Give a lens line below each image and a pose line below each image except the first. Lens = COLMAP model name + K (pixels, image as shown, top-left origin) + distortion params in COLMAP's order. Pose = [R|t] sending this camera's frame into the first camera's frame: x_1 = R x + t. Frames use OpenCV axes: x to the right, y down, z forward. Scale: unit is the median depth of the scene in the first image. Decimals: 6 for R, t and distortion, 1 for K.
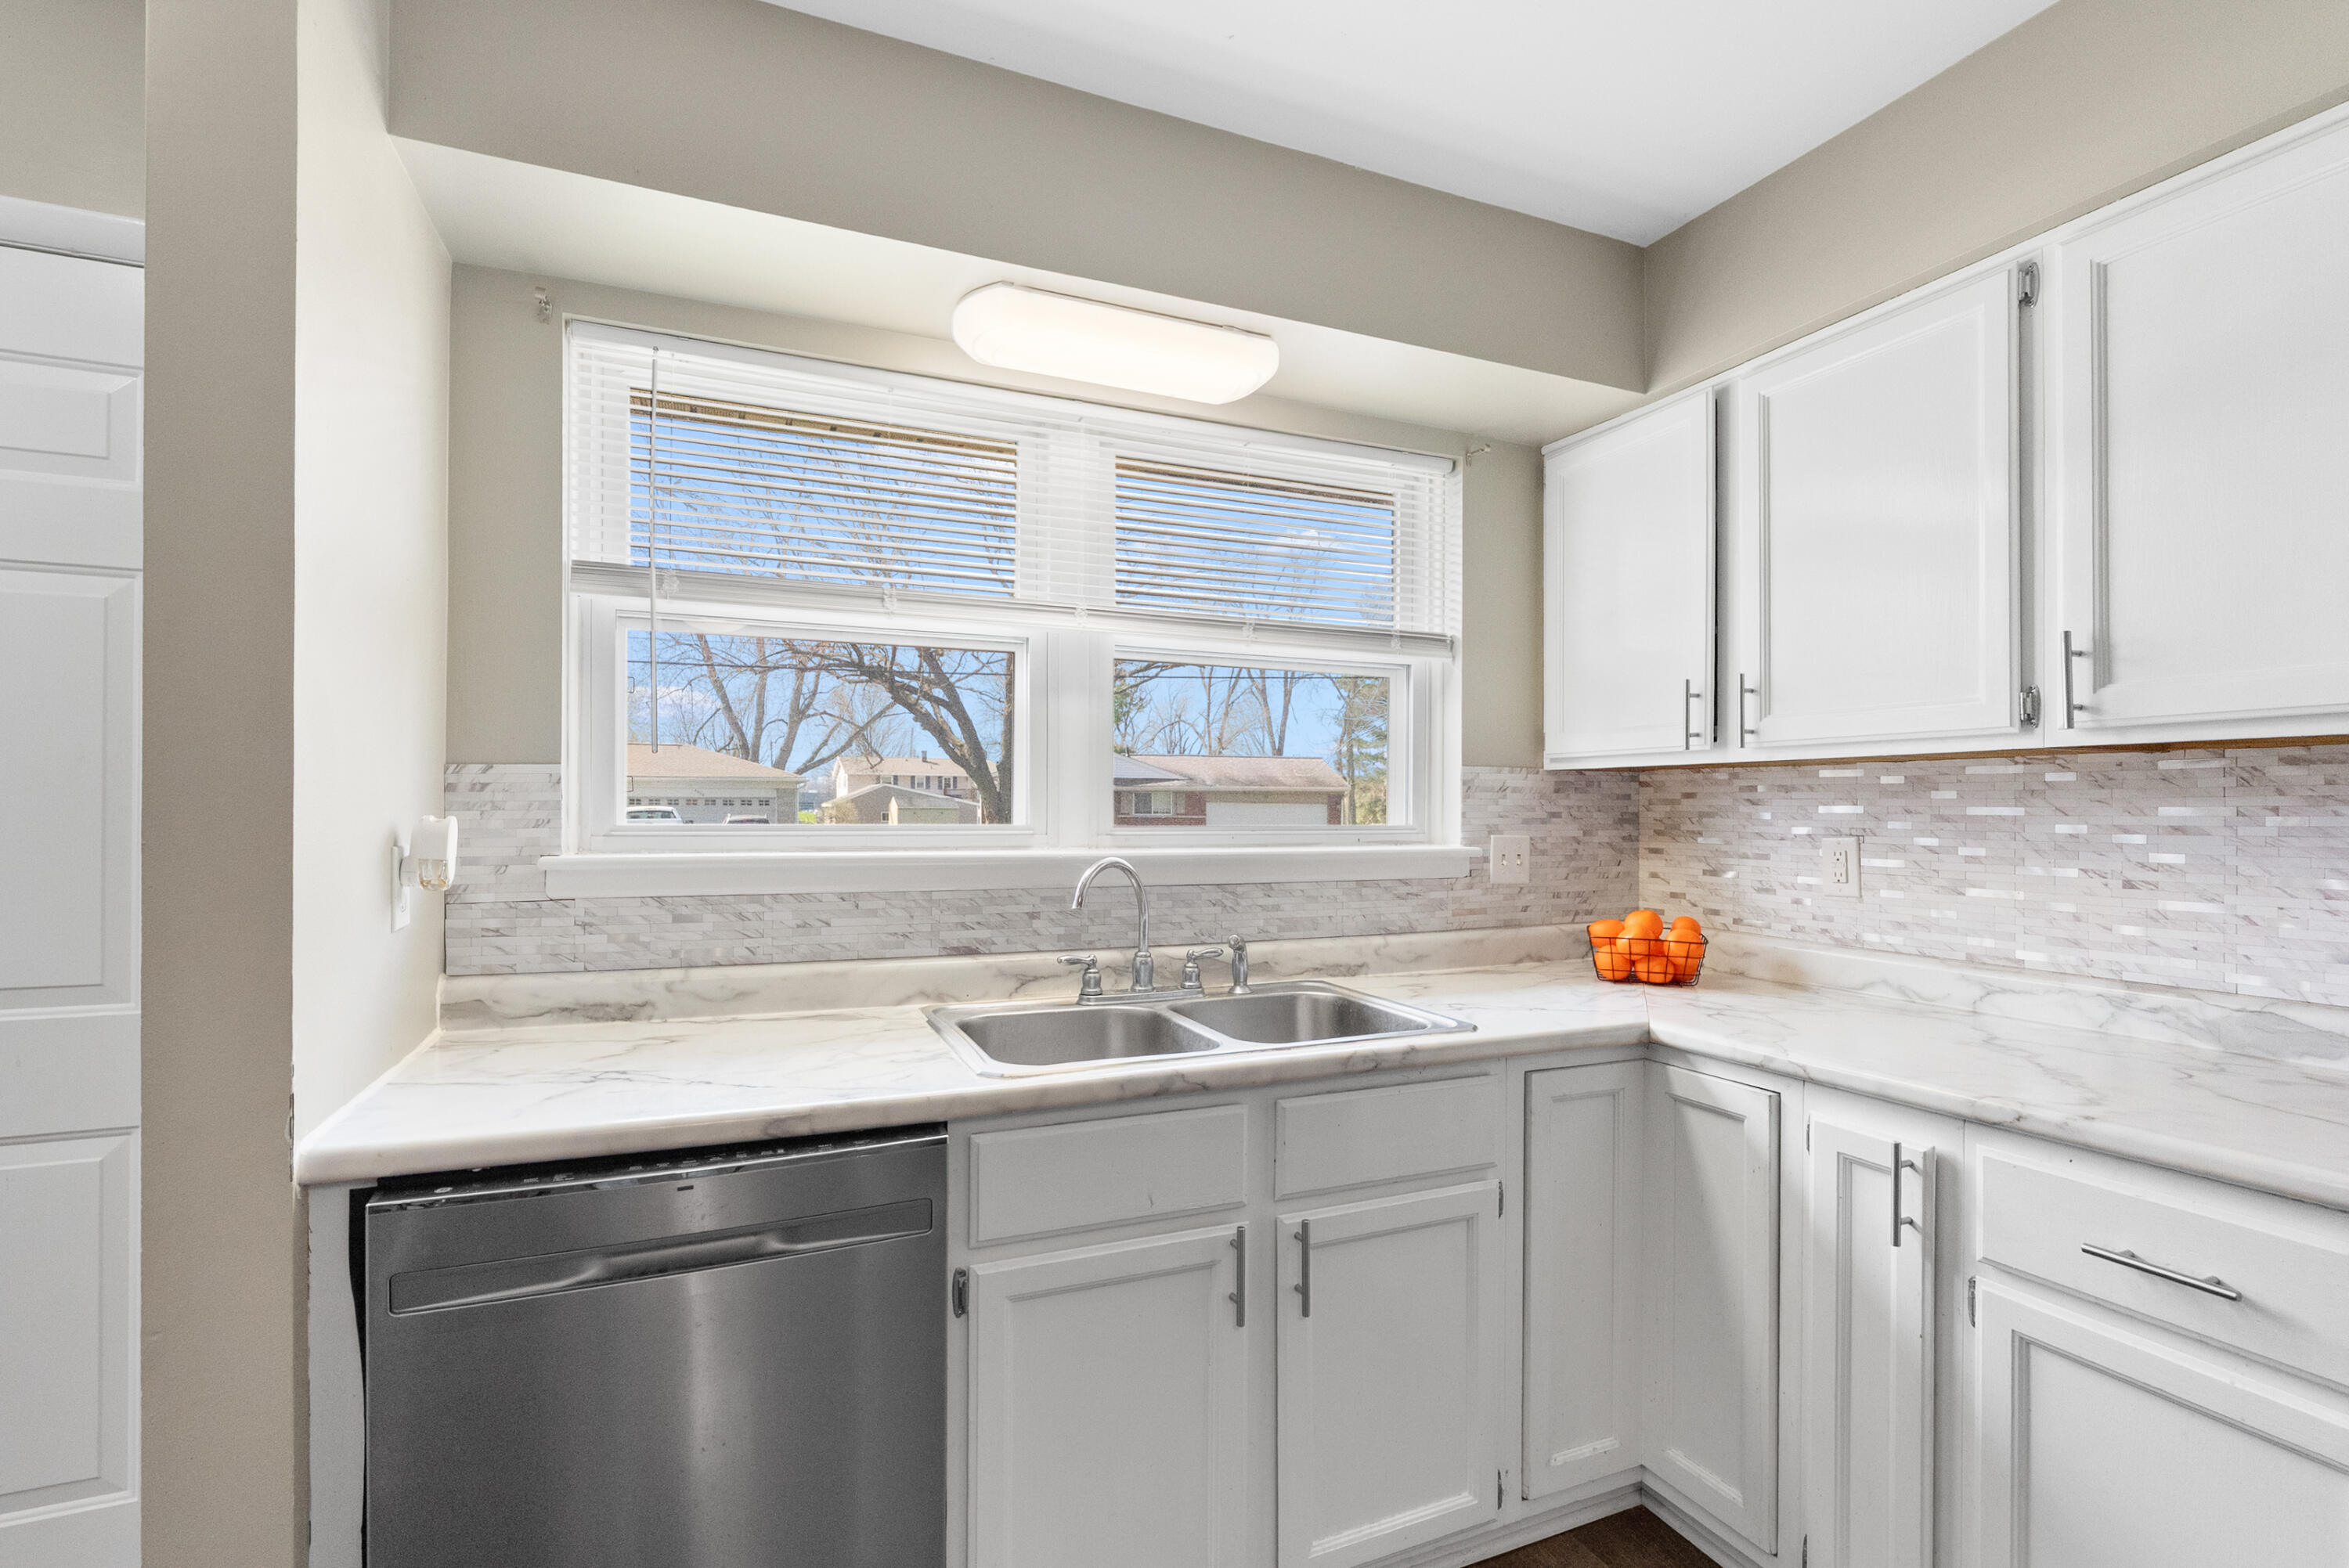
lens RADIAL K [[1079.3, 0, 1178.5], [0, 1079.3, 805.2], [0, 0, 1]] dist [-0.004017, -0.000270]
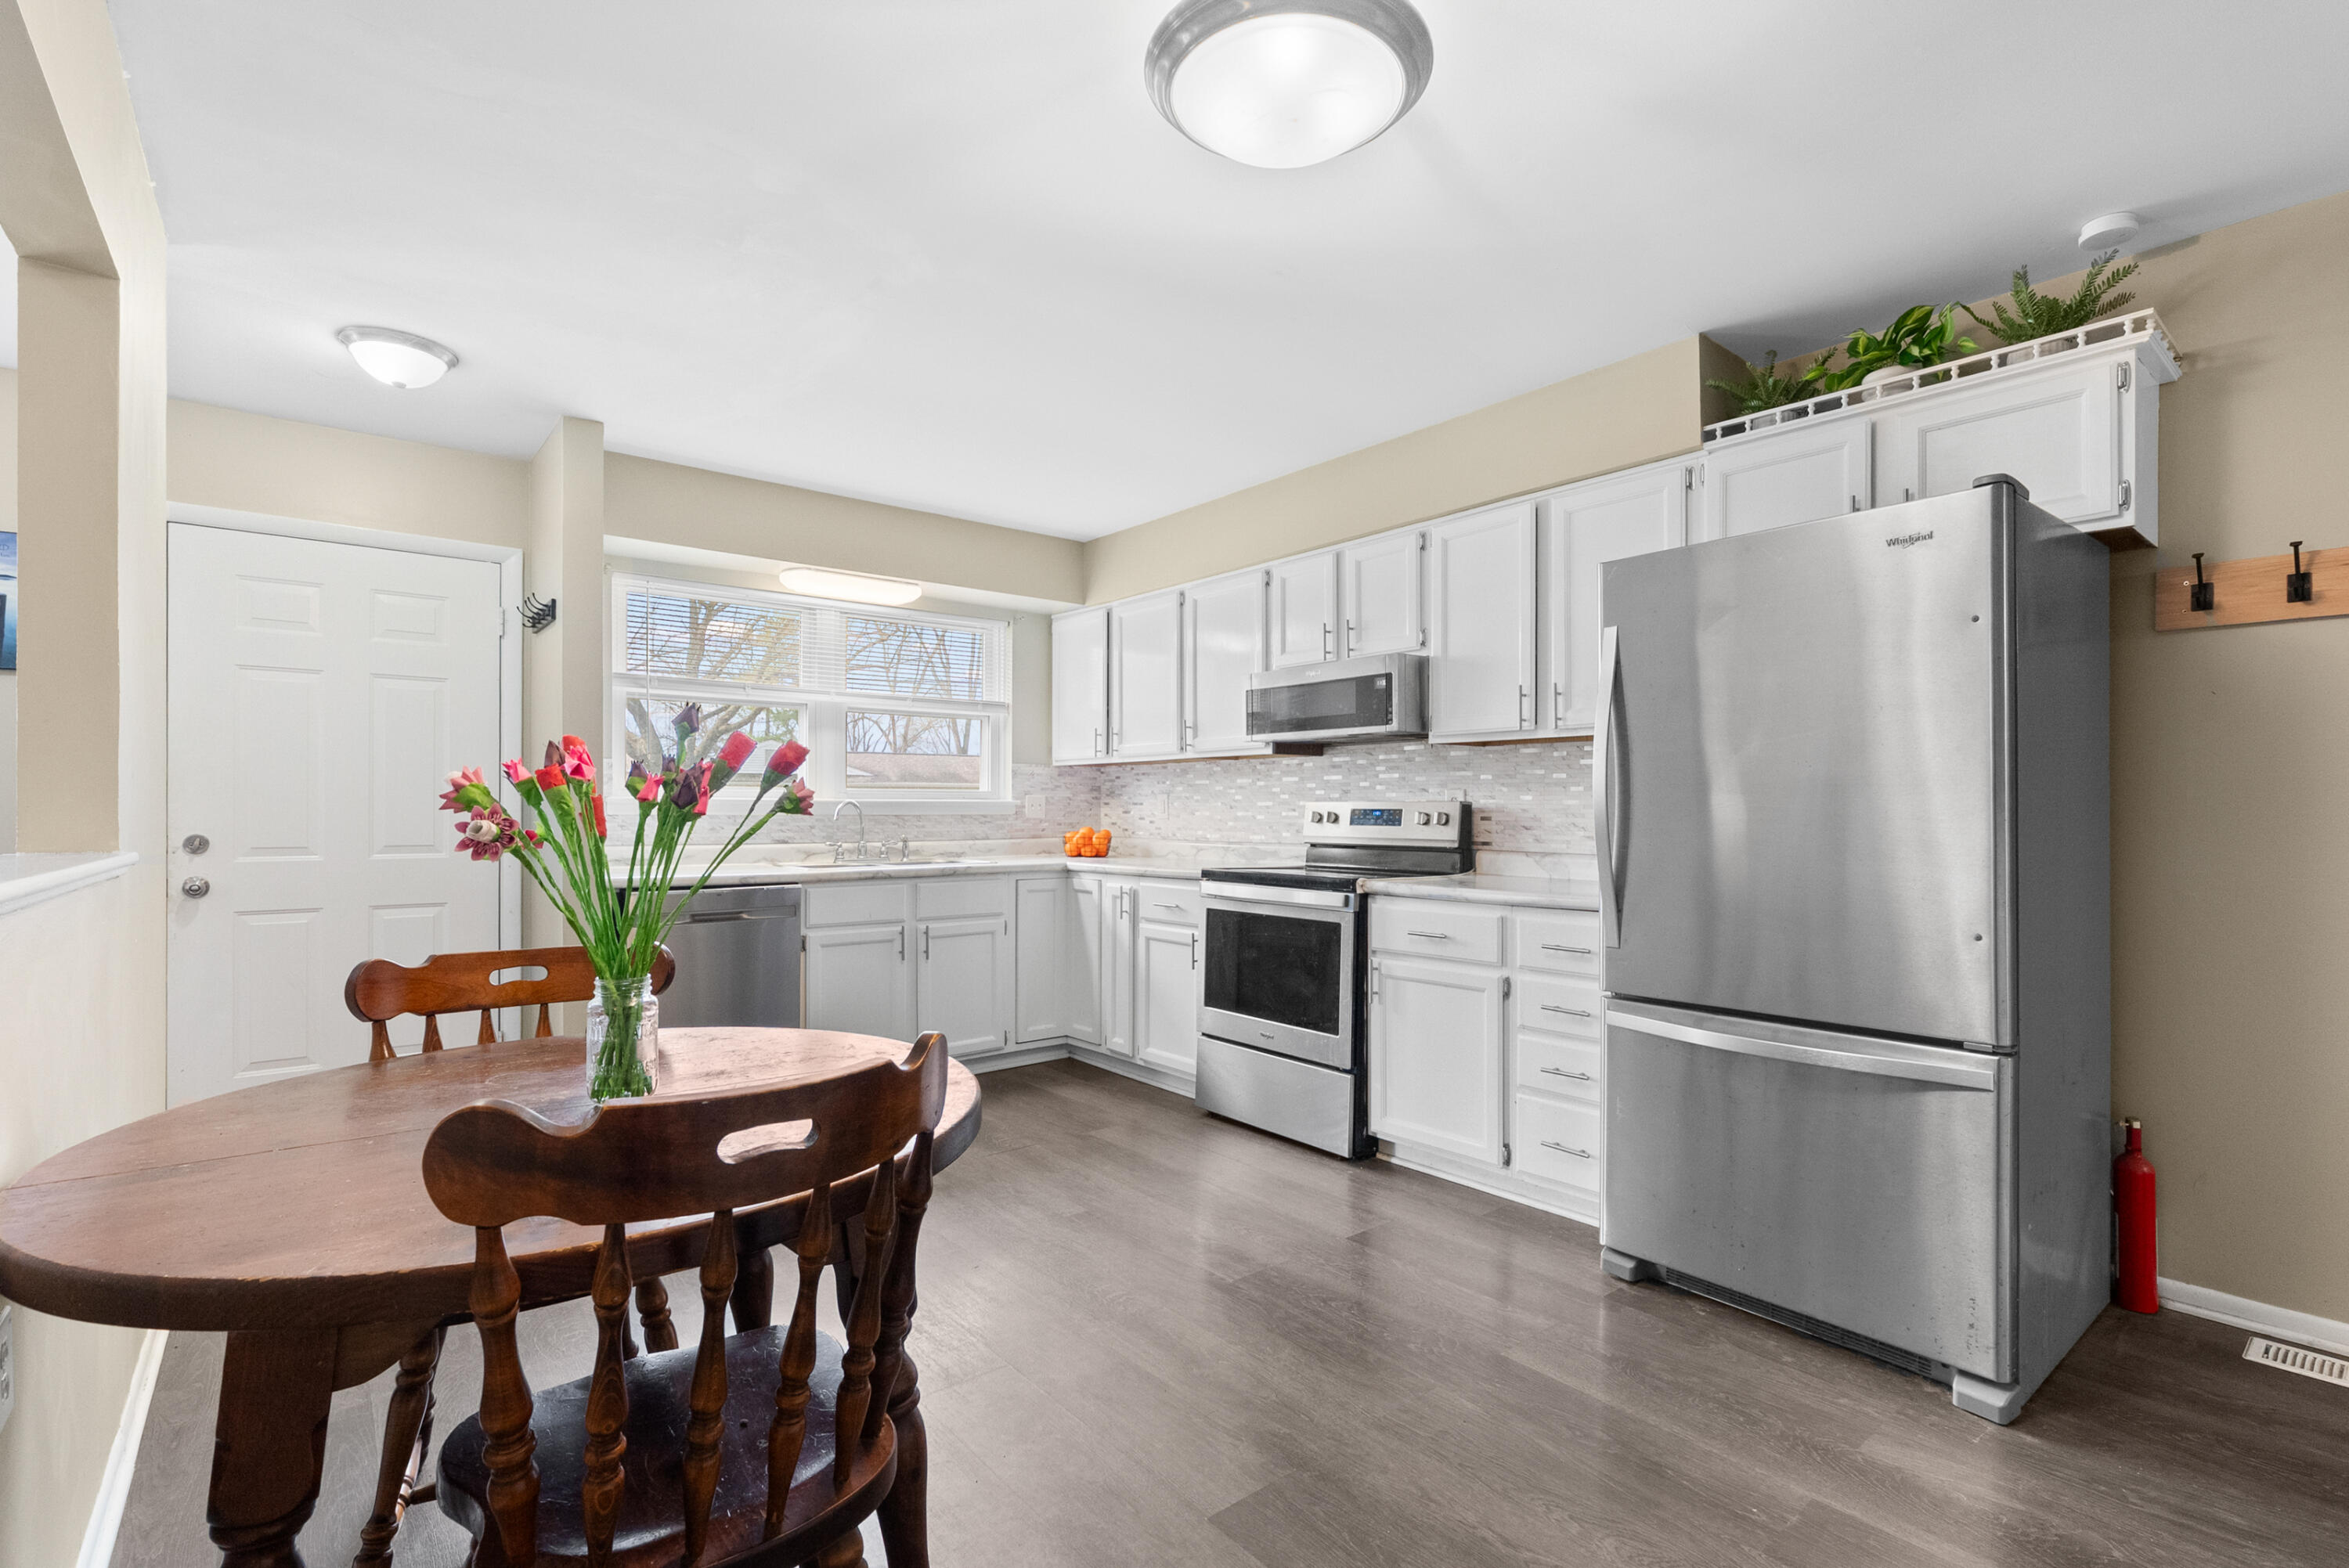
lens RADIAL K [[1079.3, 0, 1178.5], [0, 1079.3, 805.2], [0, 0, 1]] dist [-0.004017, -0.000270]
pose [[0.959444, -0.002356, 0.281890, -0.035022], [0.001916, 0.999996, 0.001838, 0.055250], [-0.281894, -0.001223, 0.959445, -1.458958]]
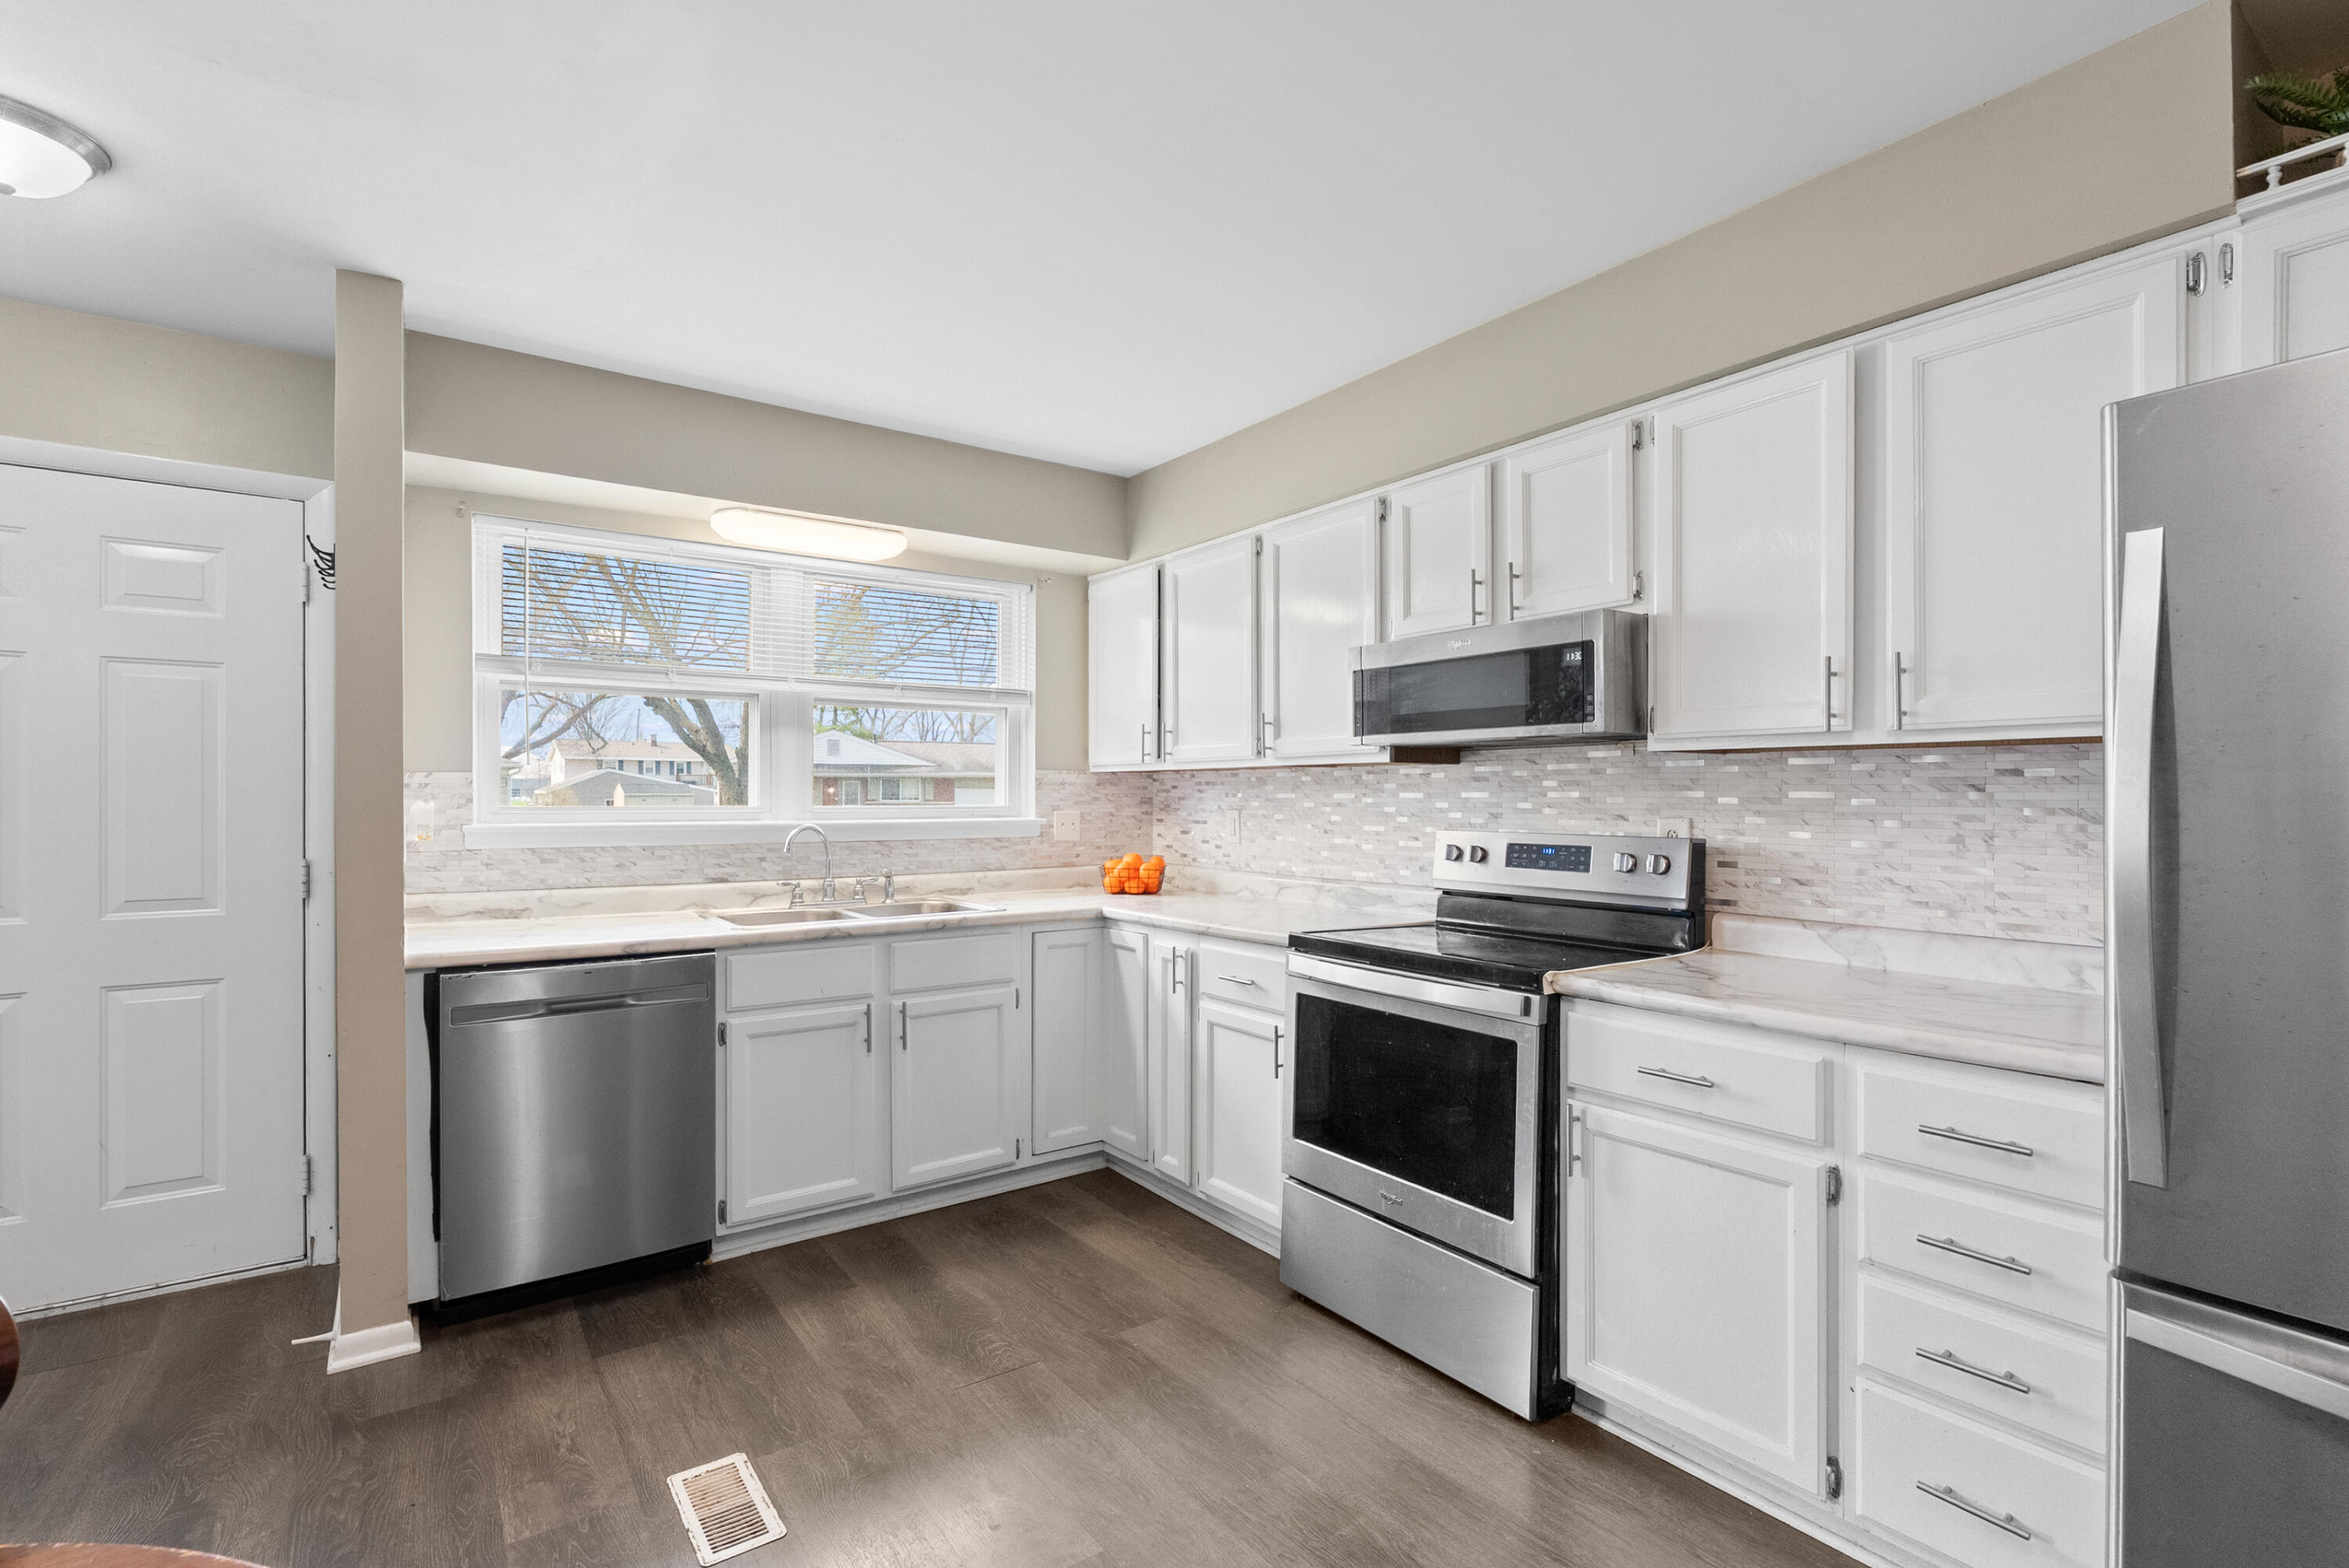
lens RADIAL K [[1087.8, 0, 1181.8], [0, 1087.8, 797.3], [0, 0, 1]] dist [-0.006508, 0.000678]
pose [[0.975268, -0.004415, 0.220983, 0.138090], [0.003068, 0.999975, 0.006440, -0.004965], [-0.221006, -0.005603, 0.975256, -0.850202]]
